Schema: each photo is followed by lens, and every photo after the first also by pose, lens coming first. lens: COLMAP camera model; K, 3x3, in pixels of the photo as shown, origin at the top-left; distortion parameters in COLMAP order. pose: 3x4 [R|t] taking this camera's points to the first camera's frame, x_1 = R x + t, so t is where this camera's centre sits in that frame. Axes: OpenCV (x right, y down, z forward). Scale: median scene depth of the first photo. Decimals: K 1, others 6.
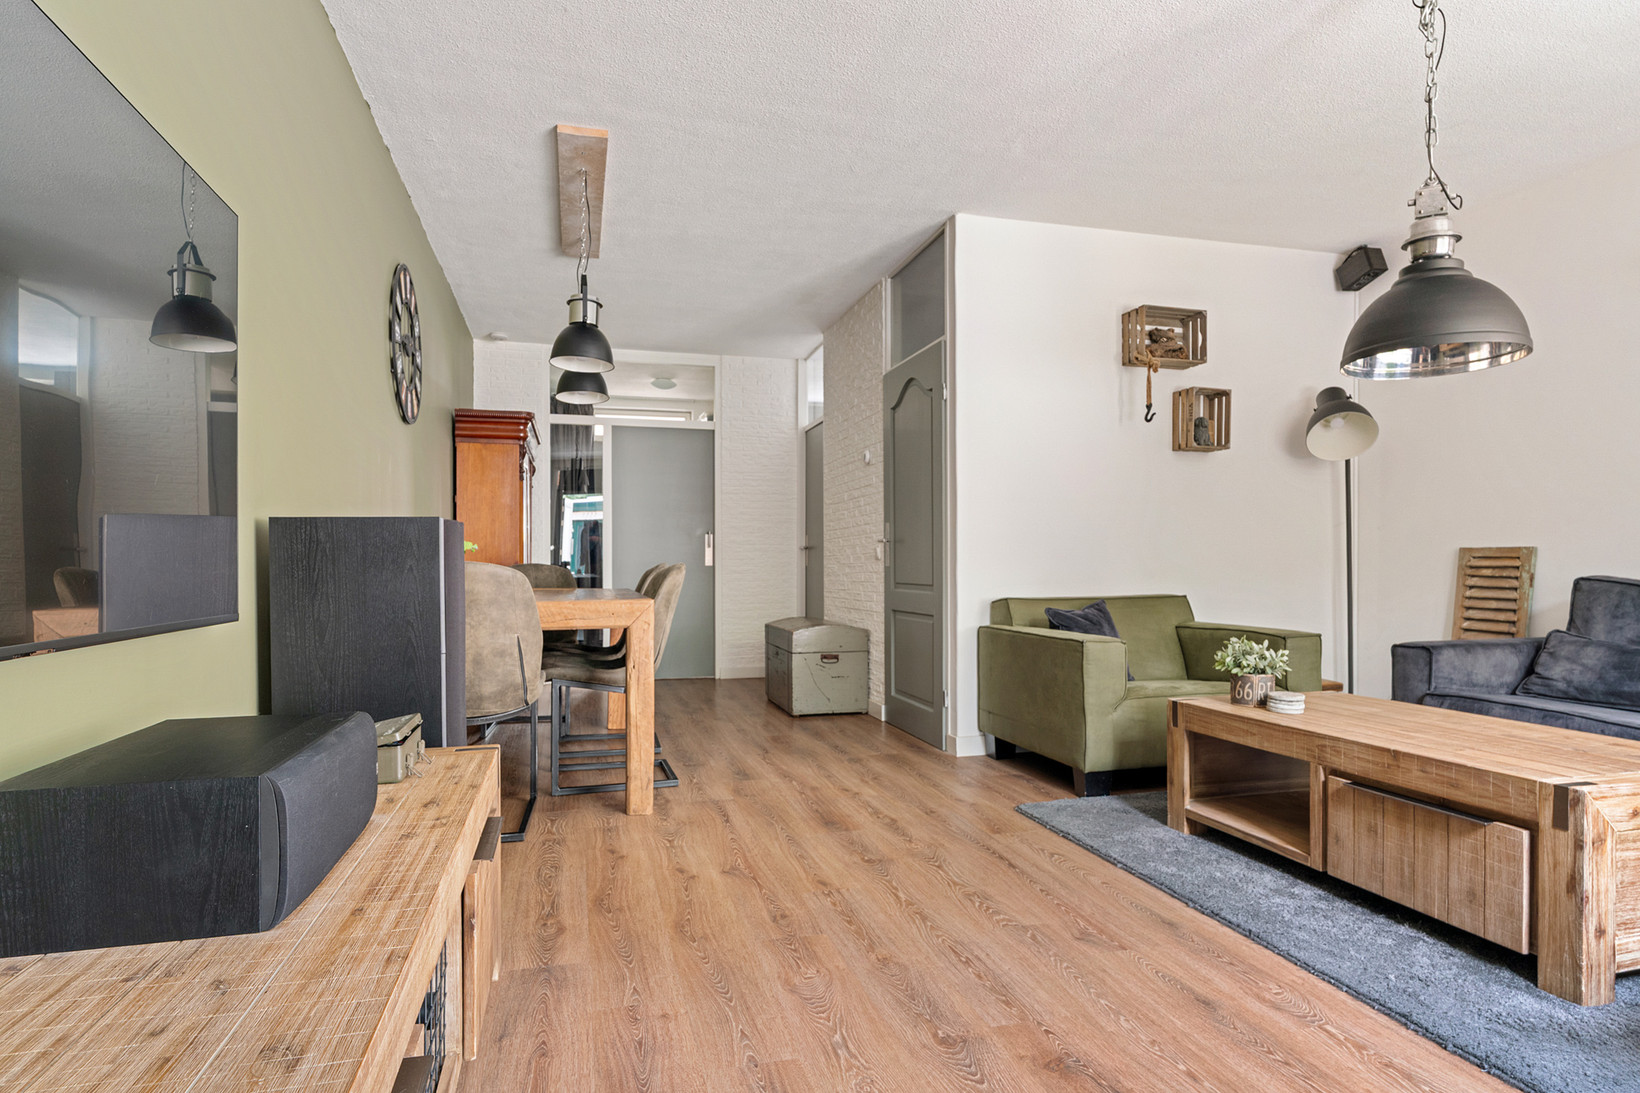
lens RADIAL K [[870.0, 0, 807.0], [0, 870.0, 555.1], [0, 0, 1]] dist [0.008016, 0.000253]
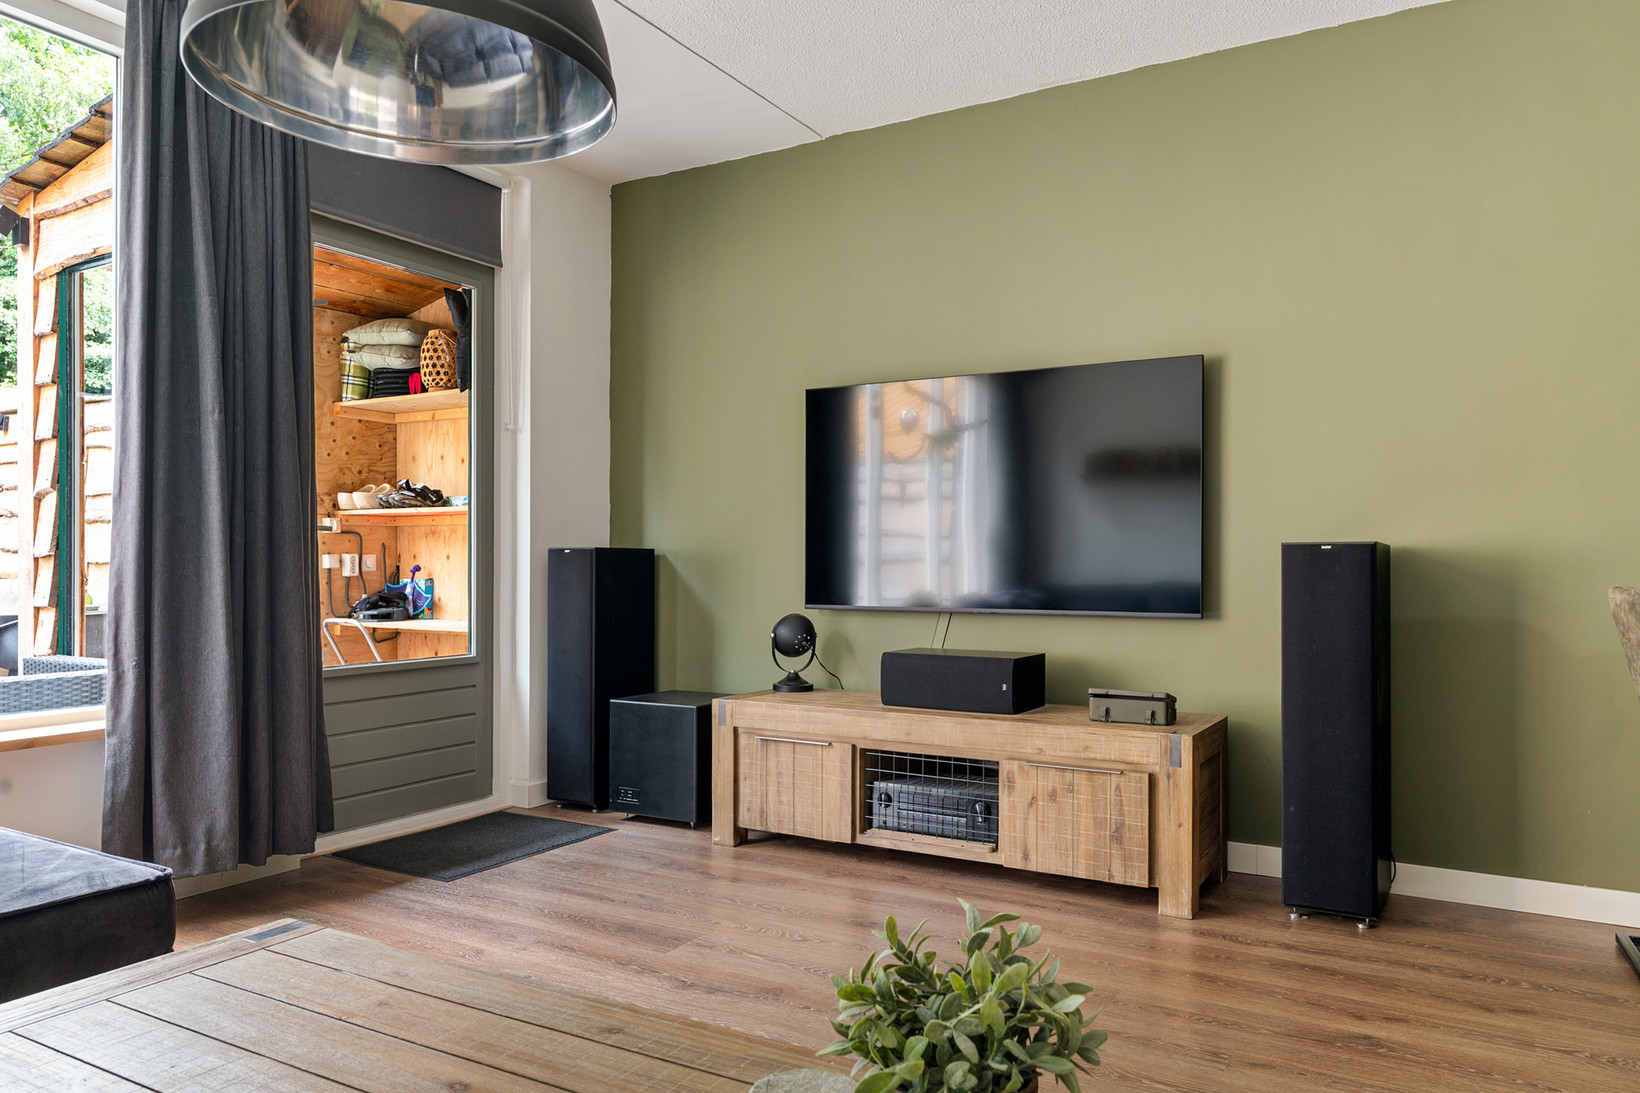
lens RADIAL K [[1131.5, 0, 817.0], [0, 1131.5, 553.6], [0, 0, 1]] dist [-0.001355, -0.000020]
pose [[-0.703911, -0.004558, -0.710273, 0.416719], [0.006849, 0.999889, -0.013205, -0.003530], [0.710255, -0.014160, -0.703802, 0.654867]]
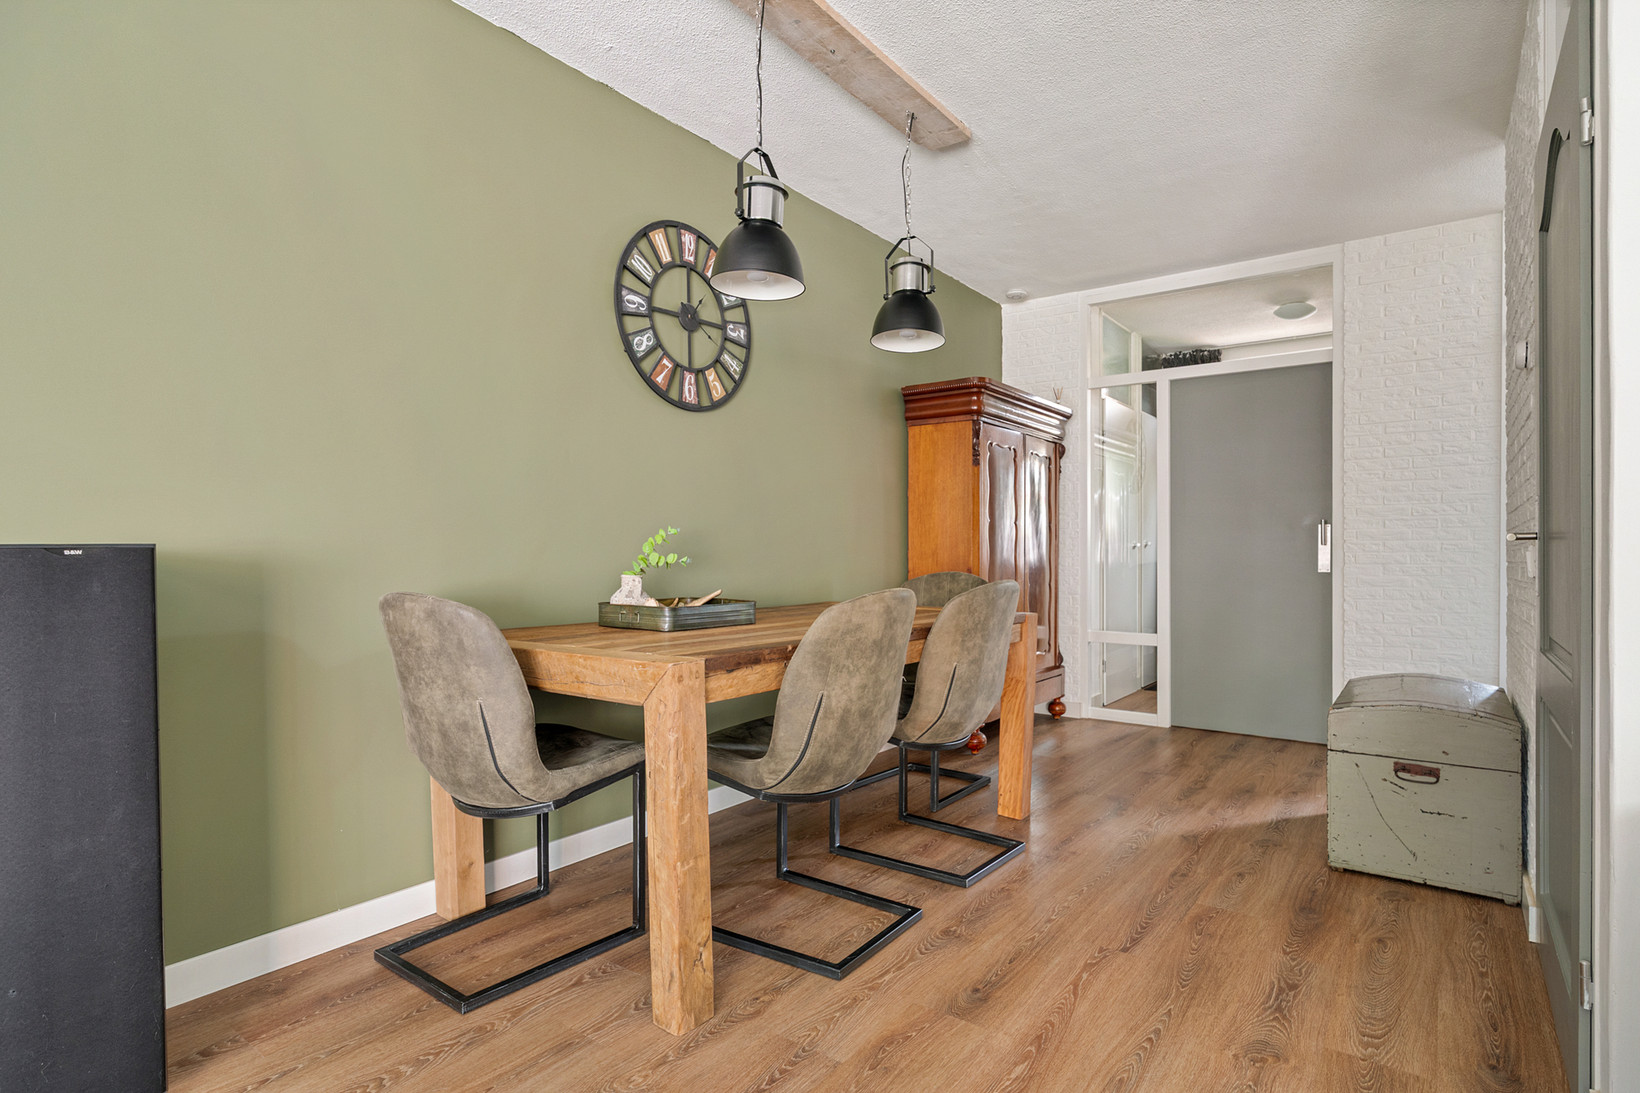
lens RADIAL K [[823.5, 0, 824.8], [0, 823.5, 555.9], [0, 0, 1]] dist [-0.002662, 0.002246]
pose [[0.631696, 0.006562, -0.775189, 0.171573], [0.007044, 0.999874, 0.014204, -0.014787], [0.775185, -0.014433, 0.631570, 0.423737]]
